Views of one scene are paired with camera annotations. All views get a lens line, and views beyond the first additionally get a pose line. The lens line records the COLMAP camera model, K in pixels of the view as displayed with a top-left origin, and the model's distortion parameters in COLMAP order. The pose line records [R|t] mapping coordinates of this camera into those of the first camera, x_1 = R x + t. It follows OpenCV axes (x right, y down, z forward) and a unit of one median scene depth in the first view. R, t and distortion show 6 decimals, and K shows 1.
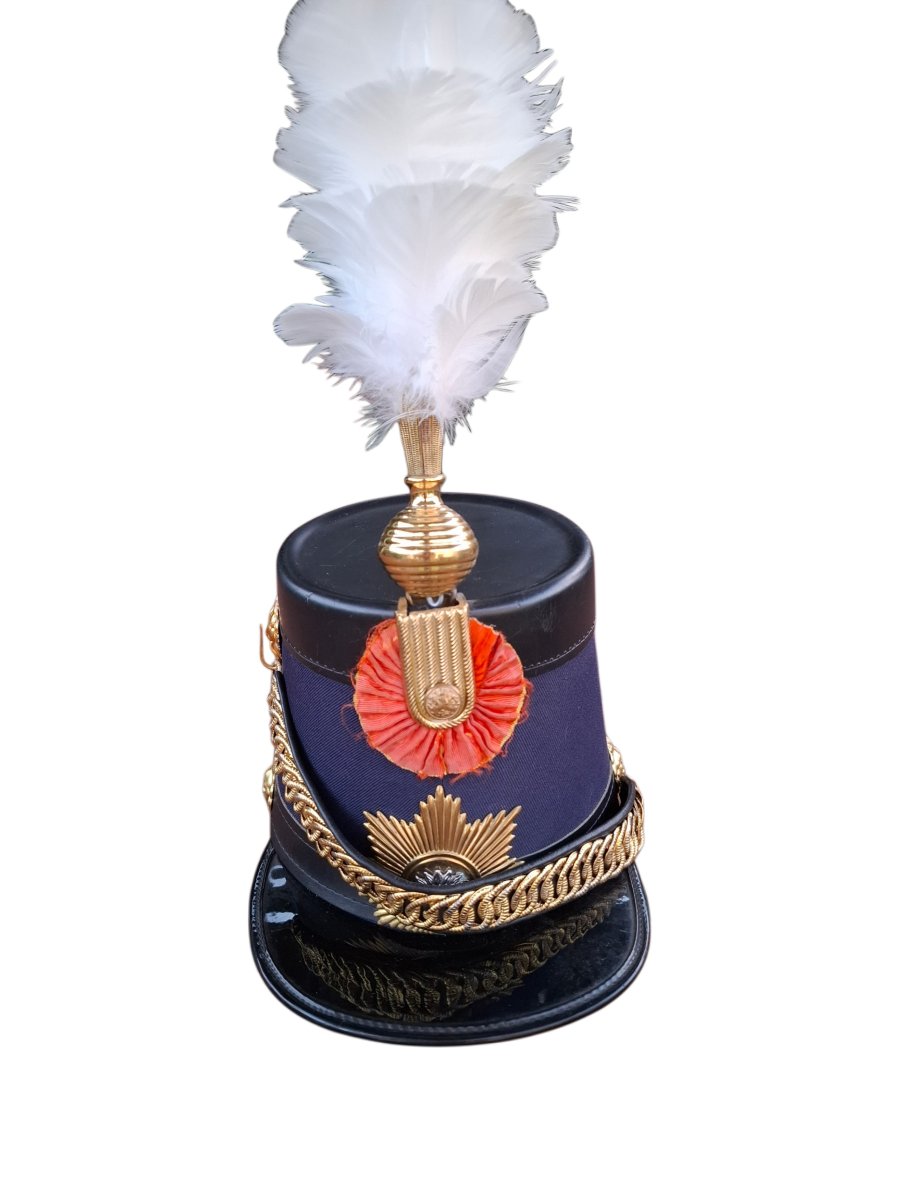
lens RADIAL K [[808.2, 0, 422.0], [0, 808.2, 600.0], [0, 0, 1]] dist [0.055753, -0.001015]
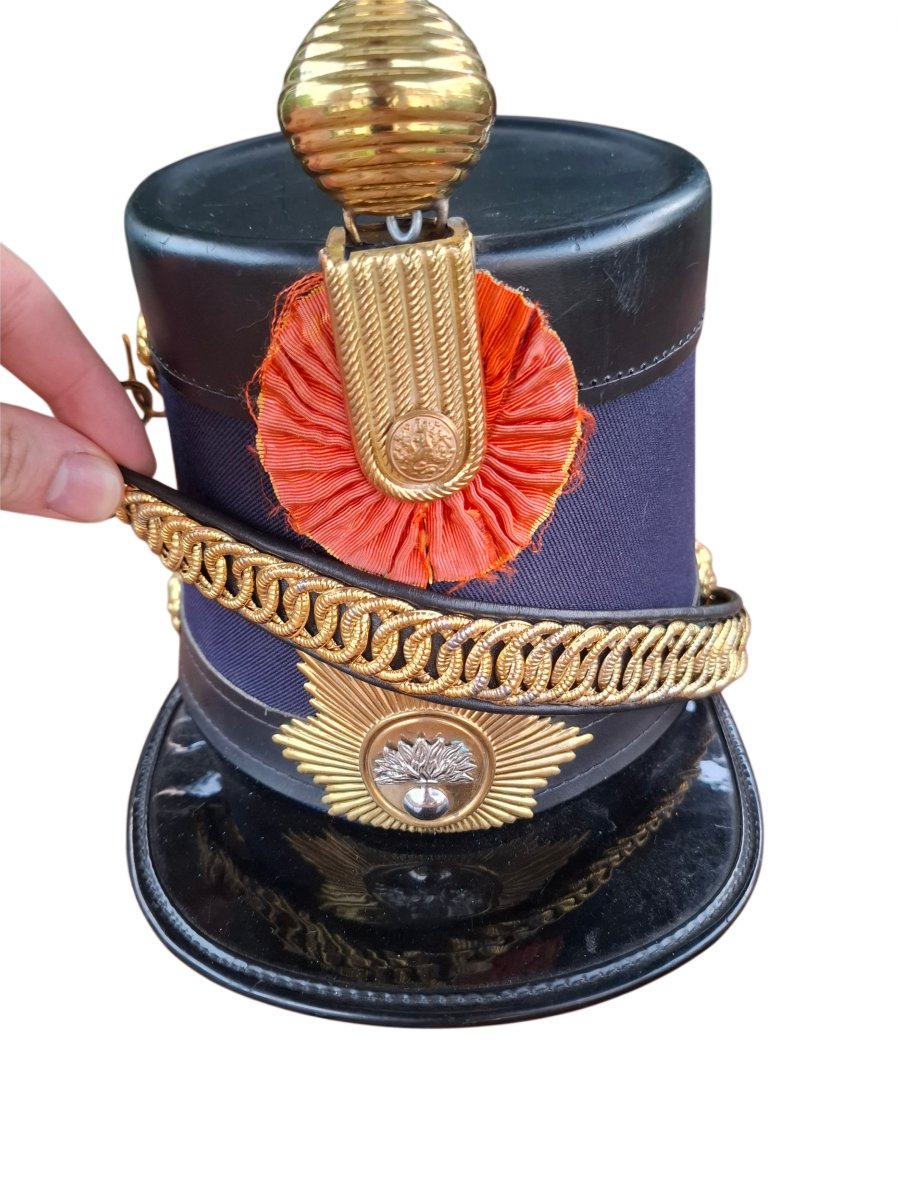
lens RADIAL K [[808.2, 0, 422.0], [0, 808.2, 600.0], [0, 0, 1]] dist [0.055753, -0.001015]
pose [[0.999741, -0.002030, -0.022674, 0.035901], [0.007002, 0.975151, 0.221432, 0.104781], [0.021661, -0.221533, 0.974912, 0.462021]]
